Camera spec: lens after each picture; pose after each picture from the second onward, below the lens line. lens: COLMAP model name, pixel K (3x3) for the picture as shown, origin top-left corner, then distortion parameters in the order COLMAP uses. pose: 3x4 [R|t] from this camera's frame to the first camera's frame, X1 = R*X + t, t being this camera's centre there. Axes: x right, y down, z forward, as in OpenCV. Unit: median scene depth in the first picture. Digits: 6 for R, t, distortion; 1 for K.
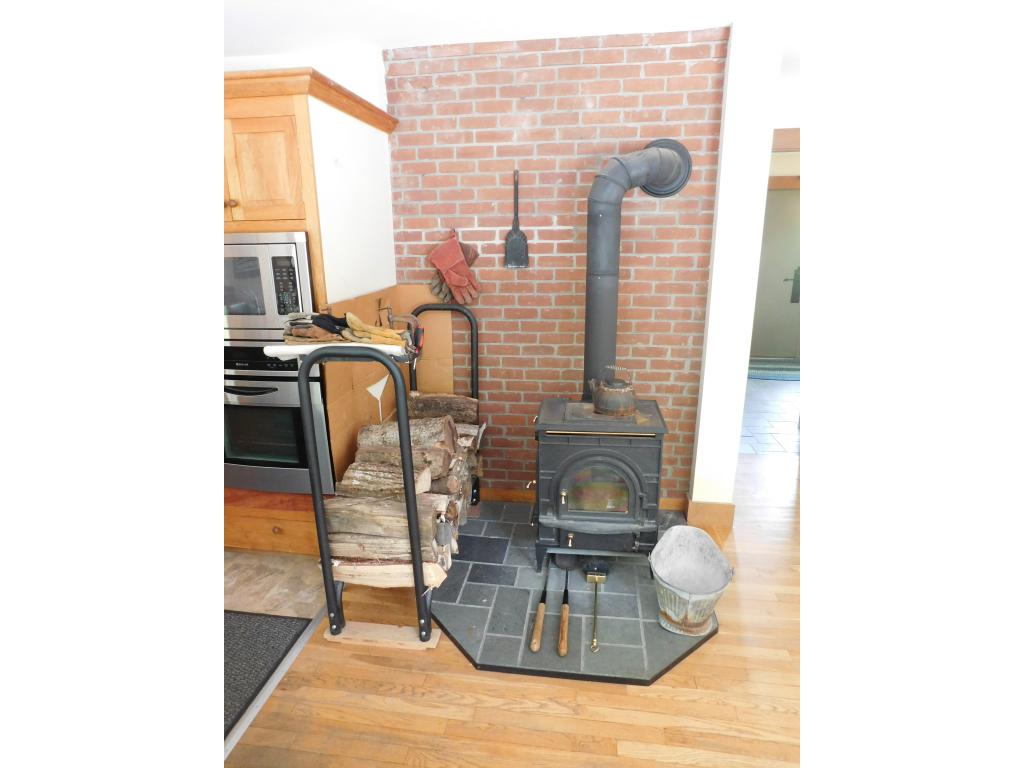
lens RADIAL K [[524.8, 0, 521.7], [0, 524.8, 374.6], [0, 0, 1]] dist [-0.039181, 0.010039]
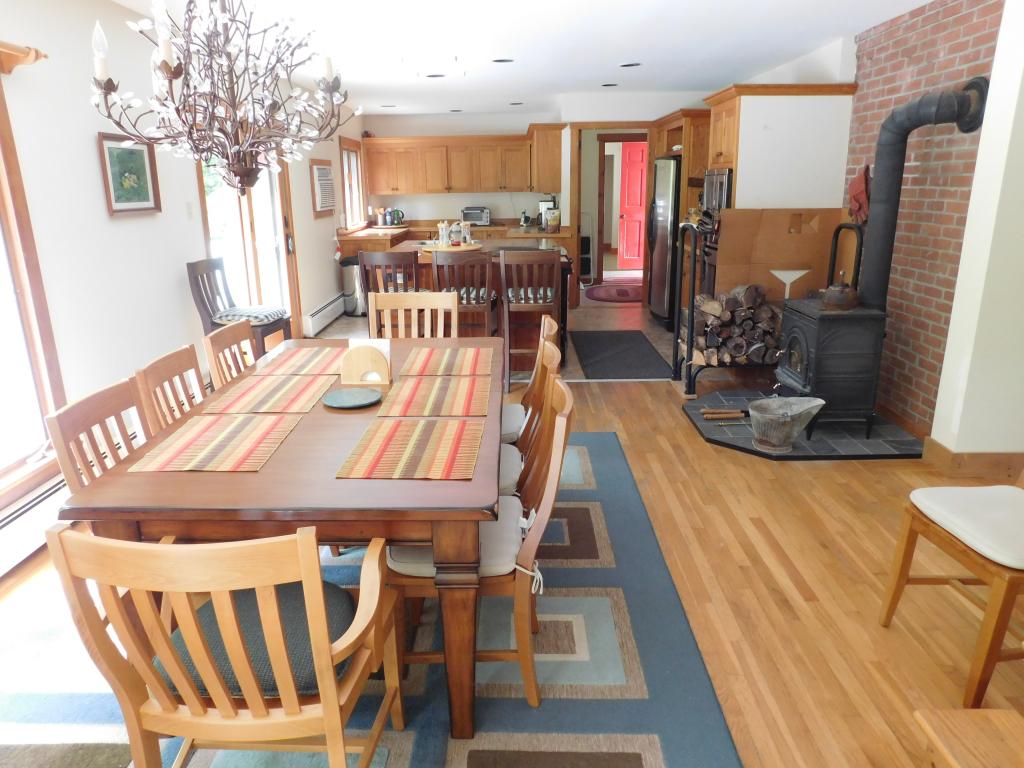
lens RADIAL K [[711.1, 0, 512.2], [0, 711.1, 381.7], [0, 0, 1]] dist [-0.018532, 0.009923]
pose [[0.120149, 0.276881, -0.953363, 2.173177], [-0.251190, 0.937550, 0.240631, 0.026258], [0.960452, 0.210564, 0.182196, -0.052464]]
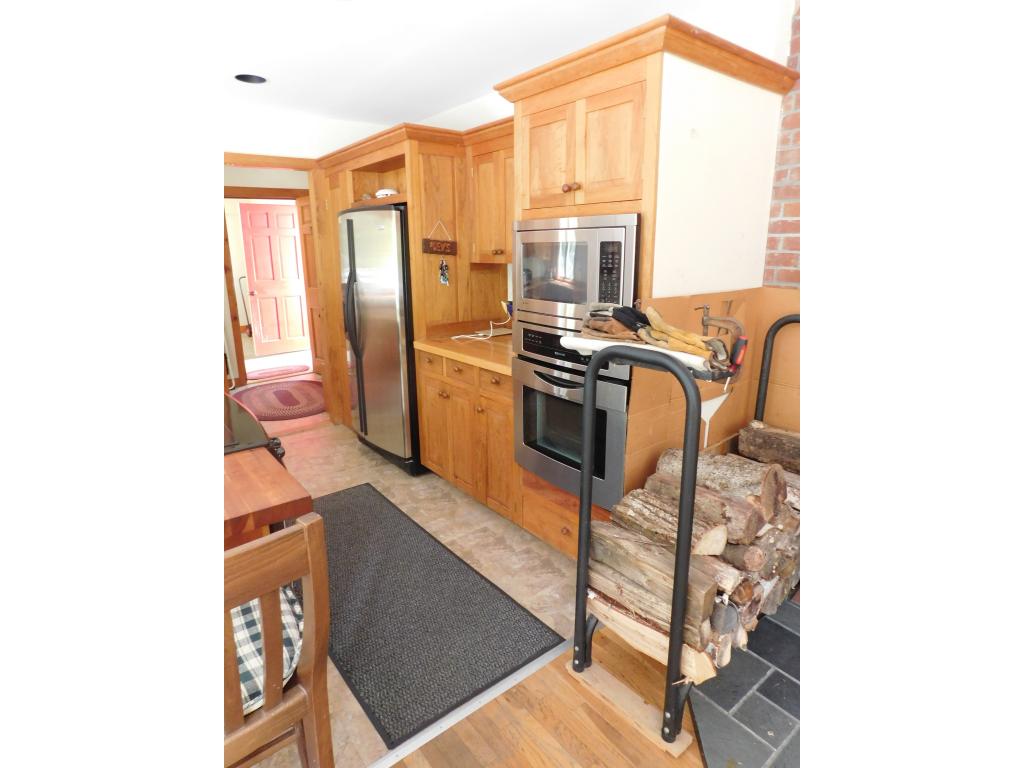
lens RADIAL K [[524.8, 0, 514.4], [0, 524.8, 382.2], [0, 0, 1]] dist [-0.039181, 0.010039]
pose [[0.721351, 0.174374, -0.670258, 0.068925], [-0.177872, 0.981968, 0.064037, -0.017438], [0.669338, 0.073027, 0.739360, 0.240113]]
